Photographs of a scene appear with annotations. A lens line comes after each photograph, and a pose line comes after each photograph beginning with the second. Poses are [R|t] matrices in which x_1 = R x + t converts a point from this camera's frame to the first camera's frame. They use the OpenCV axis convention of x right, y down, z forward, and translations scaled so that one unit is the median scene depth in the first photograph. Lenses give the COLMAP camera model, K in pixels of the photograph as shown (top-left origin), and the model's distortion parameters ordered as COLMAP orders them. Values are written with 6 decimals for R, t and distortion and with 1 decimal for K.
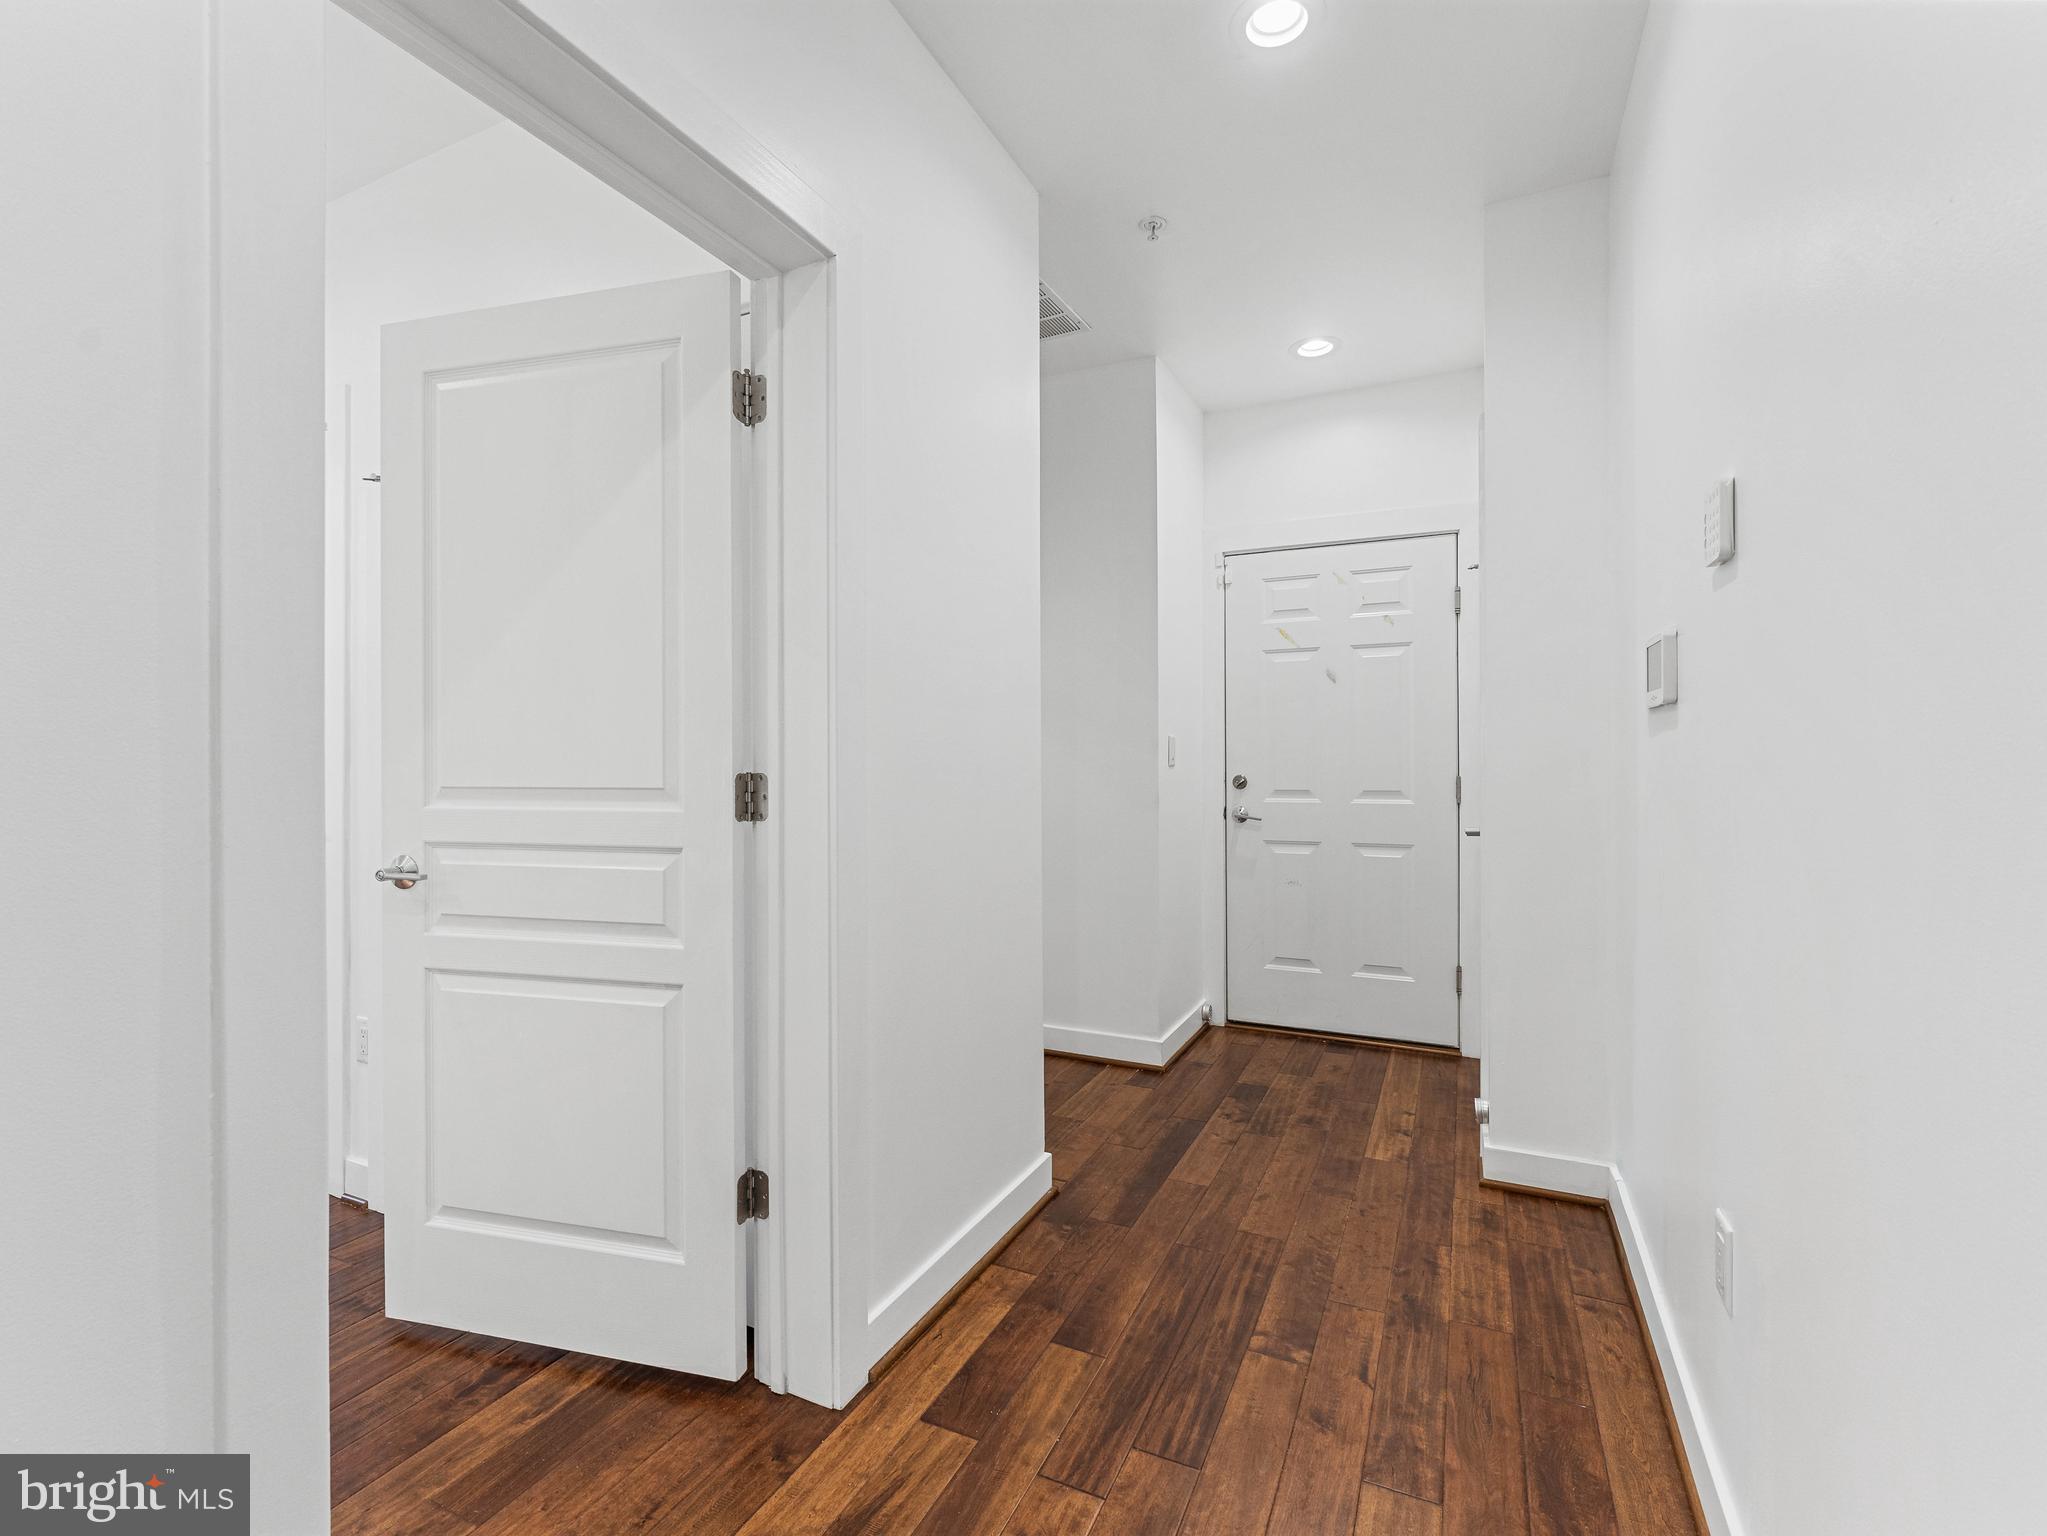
lens RADIAL K [[927.5, 0, 1016.5], [0, 927.5, 766.9], [0, 0, 1]] dist [0.001887, 0.000377]
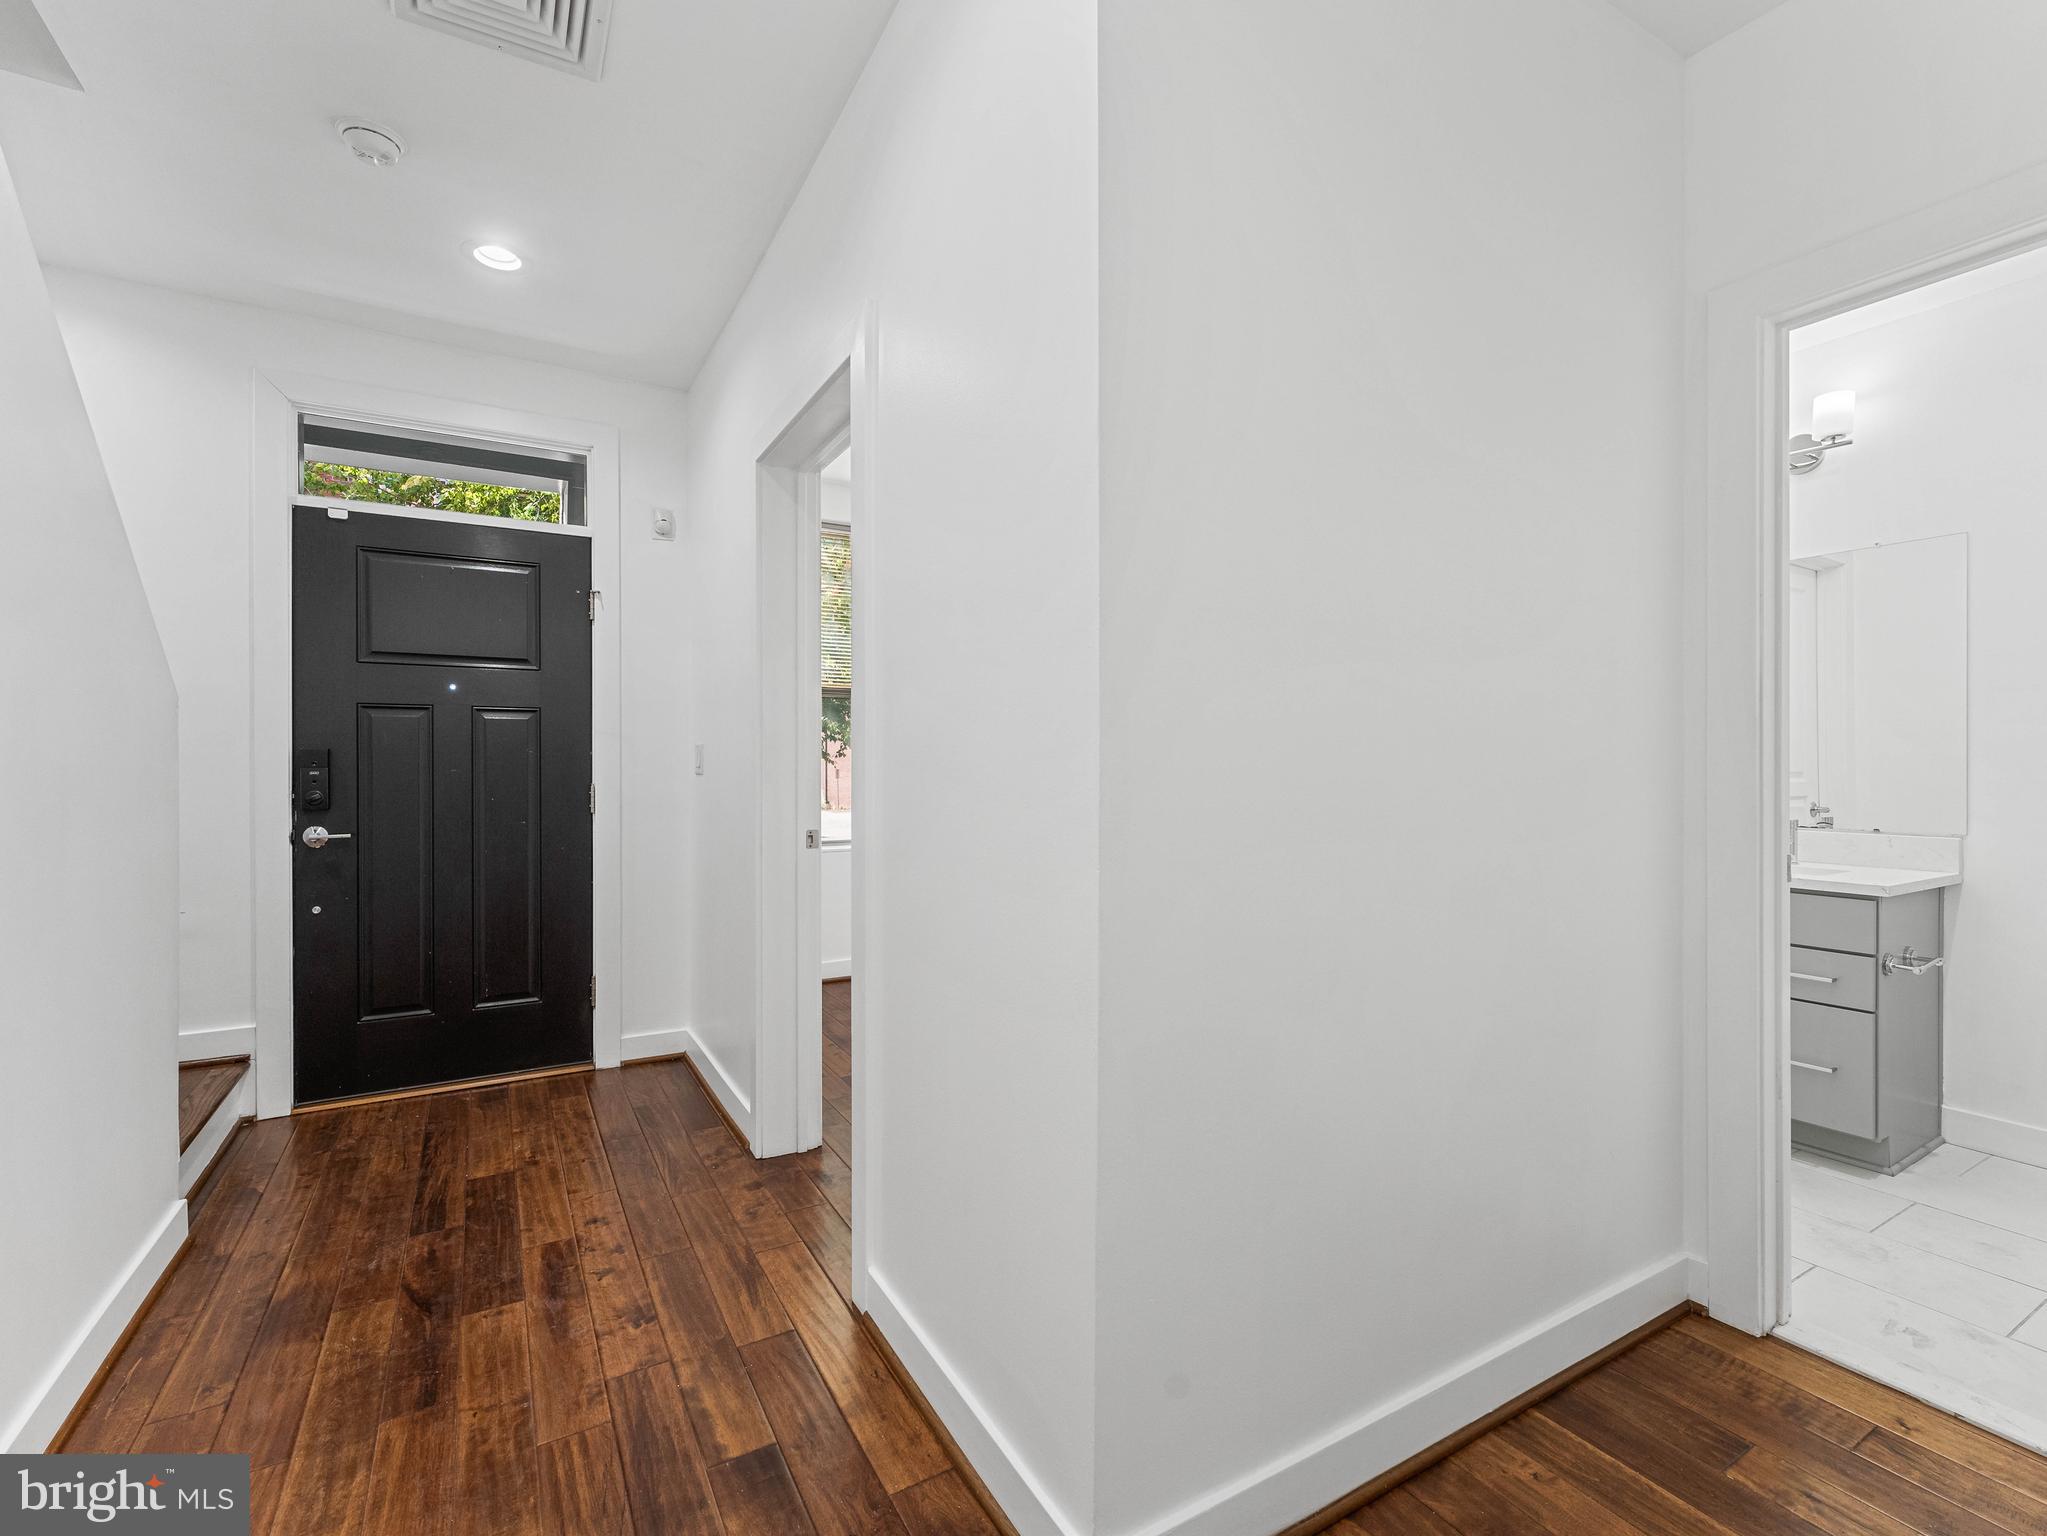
lens RADIAL K [[927.5, 0, 1014.1], [0, 927.5, 768.7], [0, 0, 1]] dist [0.001887, 0.000377]
pose [[-0.565233, 0.007450, -0.824898, 0.695471], [0.004478, 0.999972, 0.005963, -0.011170], [0.824919, -0.000323, -0.565250, 1.876091]]
